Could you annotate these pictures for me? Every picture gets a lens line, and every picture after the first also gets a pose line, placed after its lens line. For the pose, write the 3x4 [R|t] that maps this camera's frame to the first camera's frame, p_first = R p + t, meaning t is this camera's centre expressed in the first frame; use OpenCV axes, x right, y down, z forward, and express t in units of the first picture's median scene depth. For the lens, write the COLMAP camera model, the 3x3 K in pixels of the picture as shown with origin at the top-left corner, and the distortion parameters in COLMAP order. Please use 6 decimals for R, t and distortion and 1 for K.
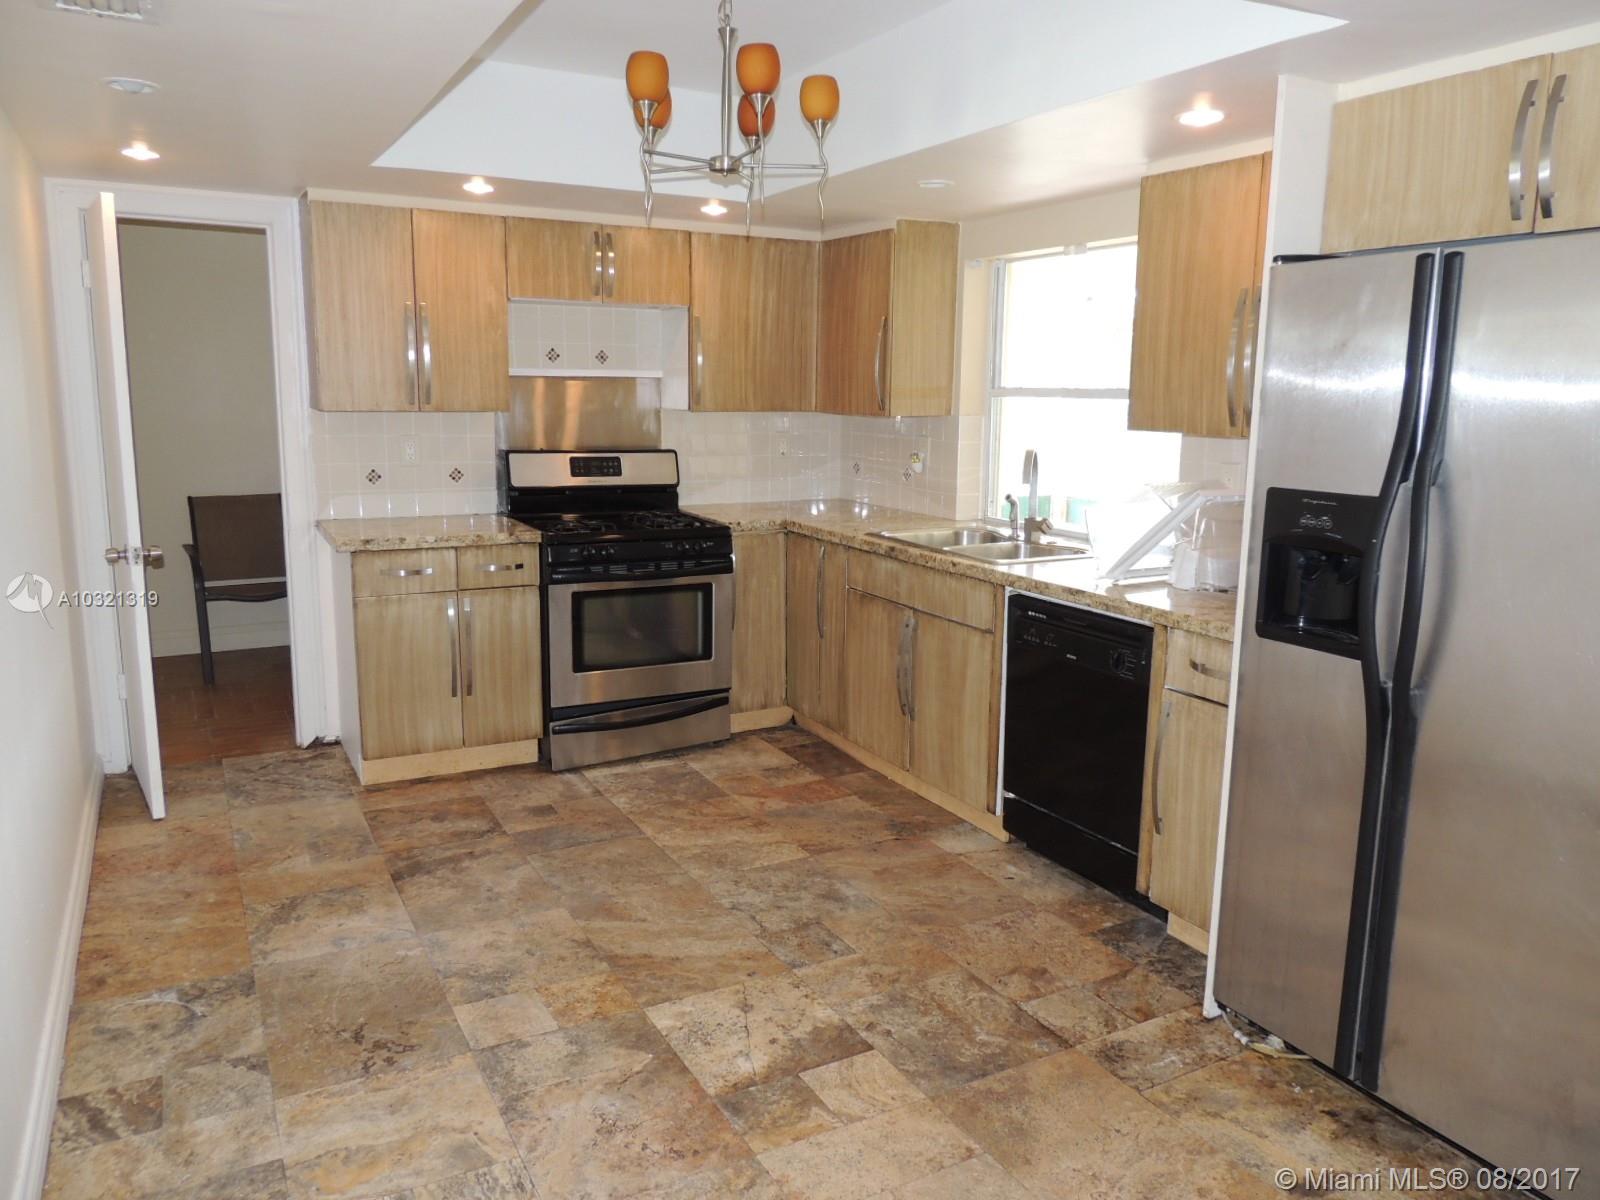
lens RADIAL K [[1141.4, 0, 810.1], [0, 1141.4, 607.6], [0, 0, 1]] dist [-0.011554, -0.011971]
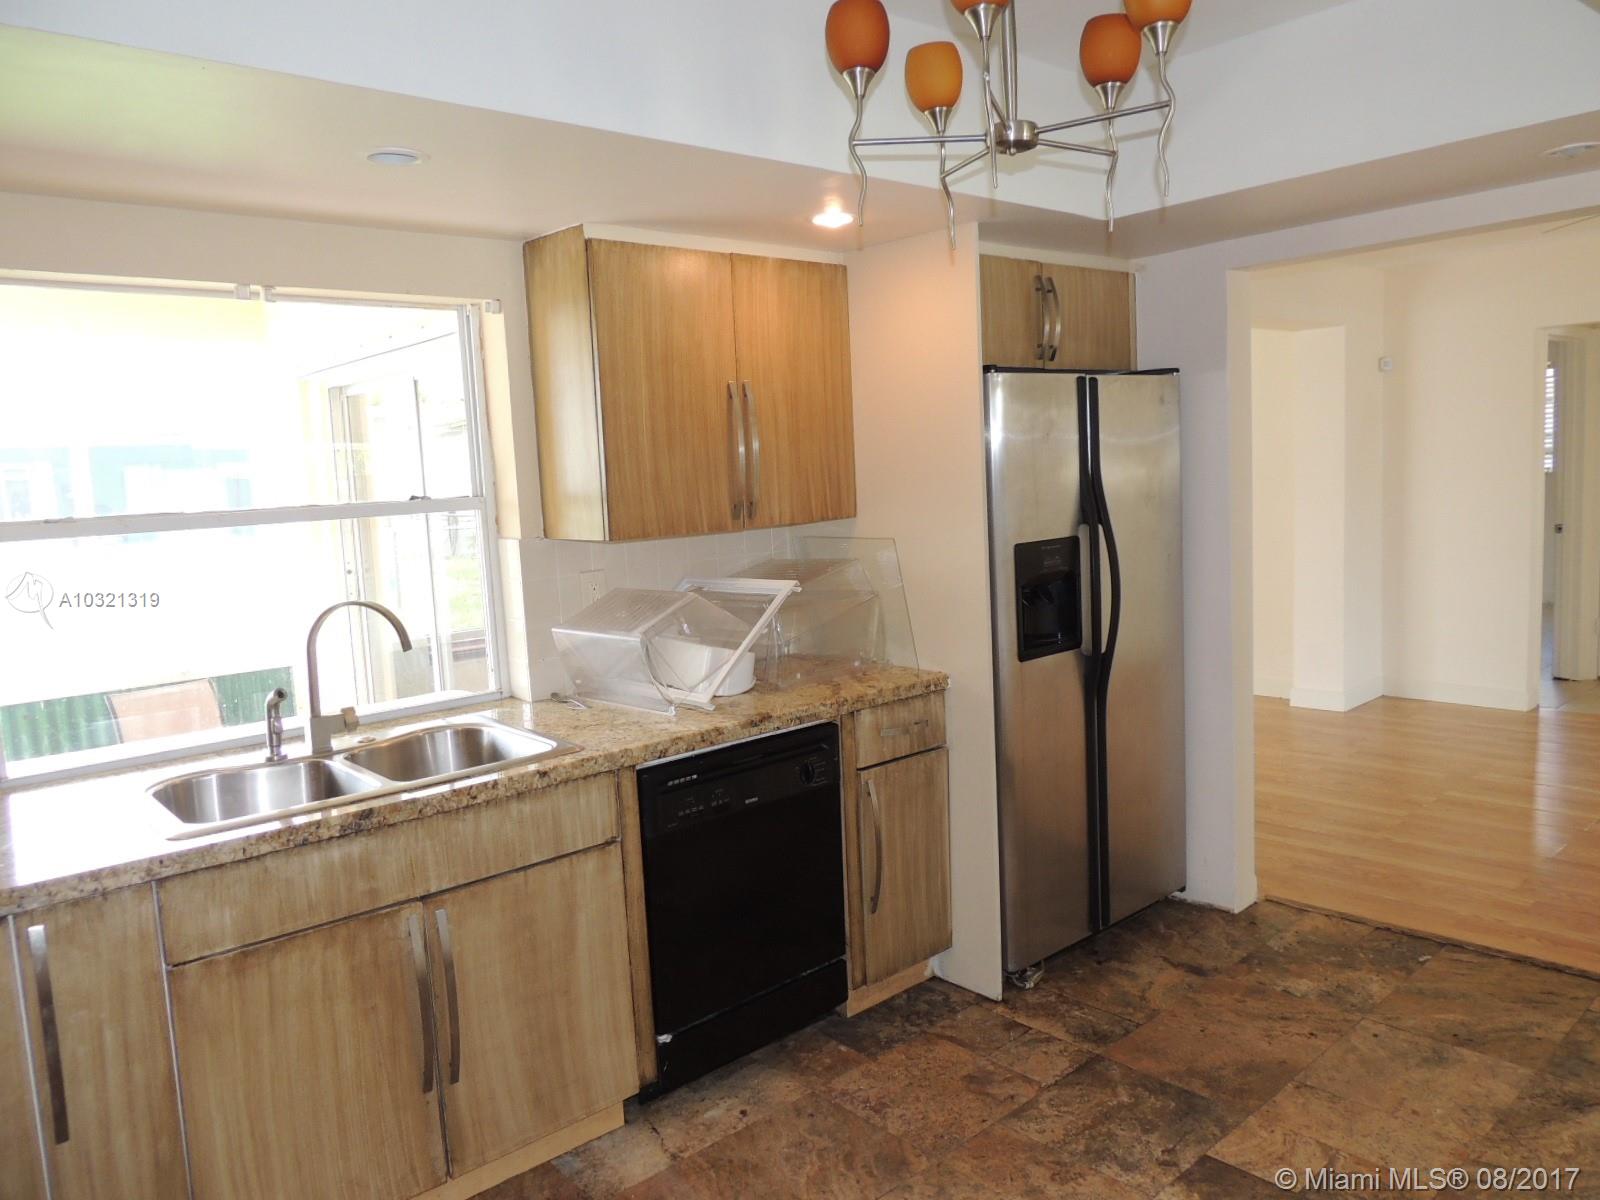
lens RADIAL K [[1141.4, 0, 810.0], [0, 1141.4, 602.3], [0, 0, 1]] dist [-0.011554, -0.011971]
pose [[-0.219283, -0.117425, 0.968569, -0.704188], [0.231299, 0.958174, 0.168531, -0.278548], [-0.947848, 0.260985, -0.182951, 1.308398]]
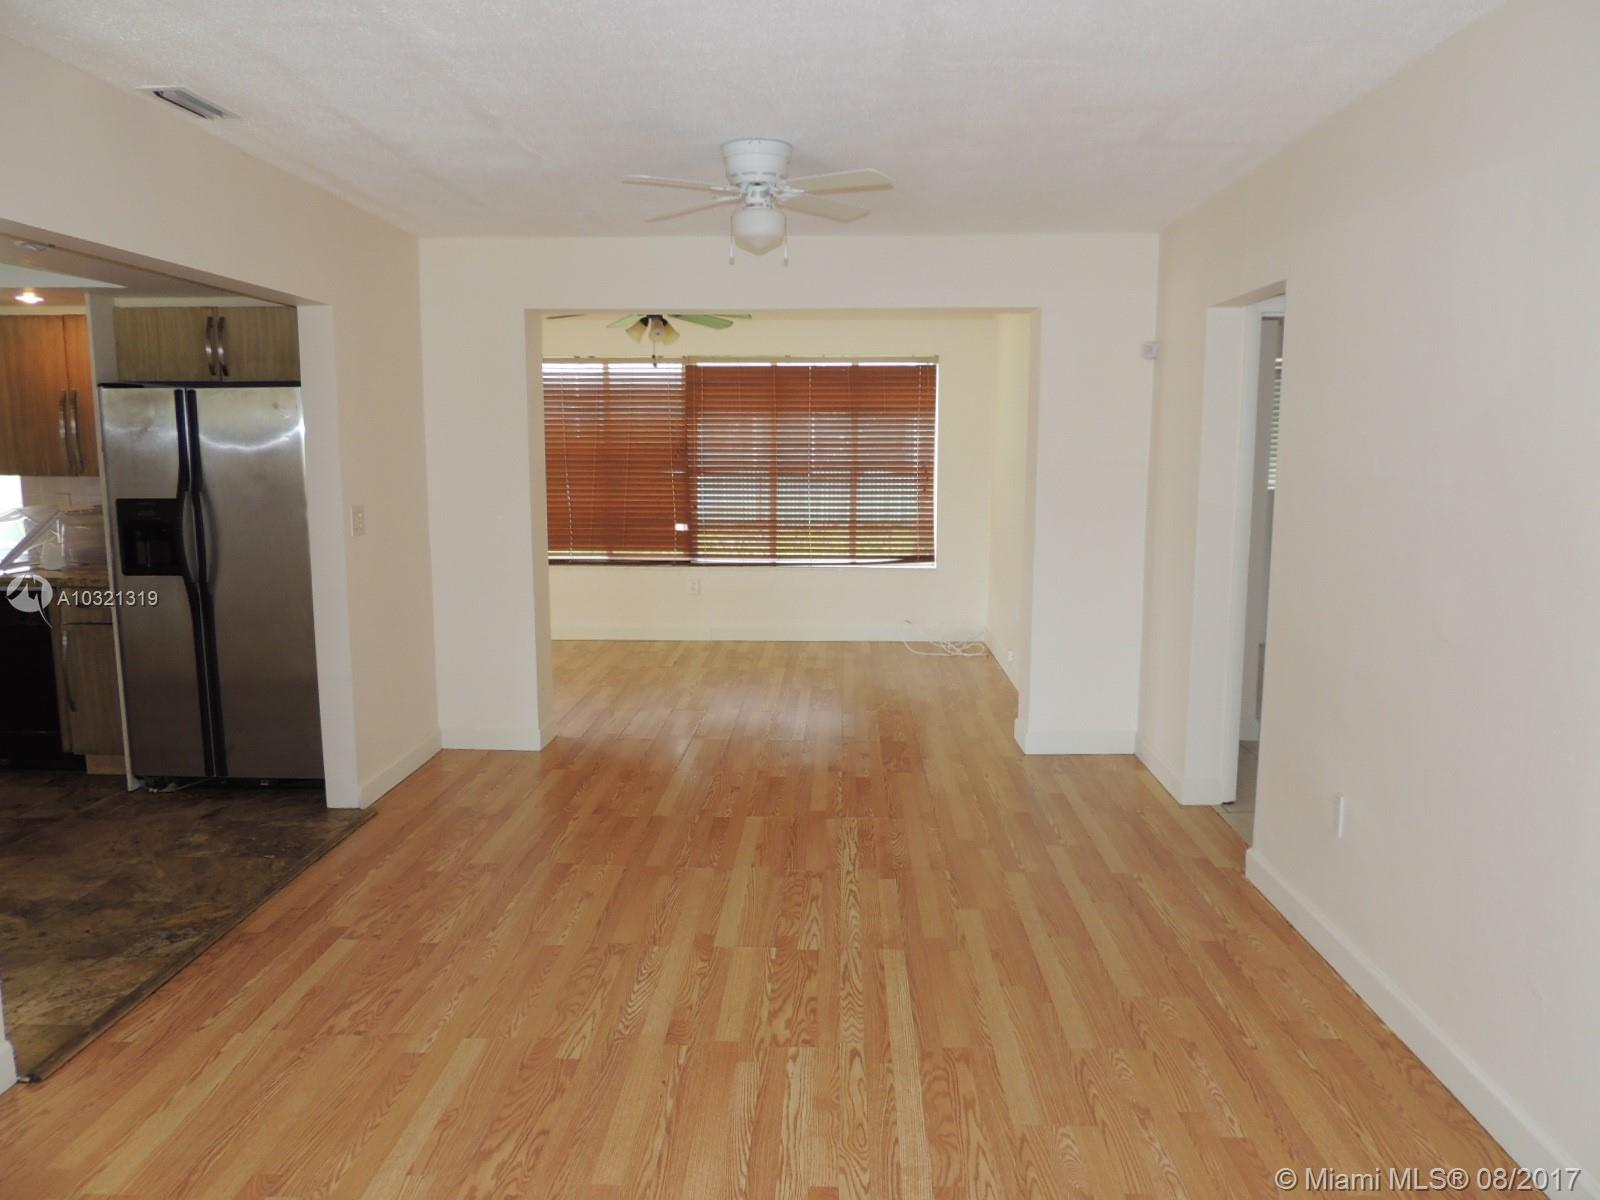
lens RADIAL K [[1141.4, 0, 803.7], [0, 1141.4, 602.6], [0, 0, 1]] dist [-0.011554, -0.011971]
pose [[0.515999, -0.135772, 0.845761, -0.599428], [0.166129, 0.984474, 0.056684, 0.140373], [-0.840325, 0.111256, 0.530543, -0.917160]]
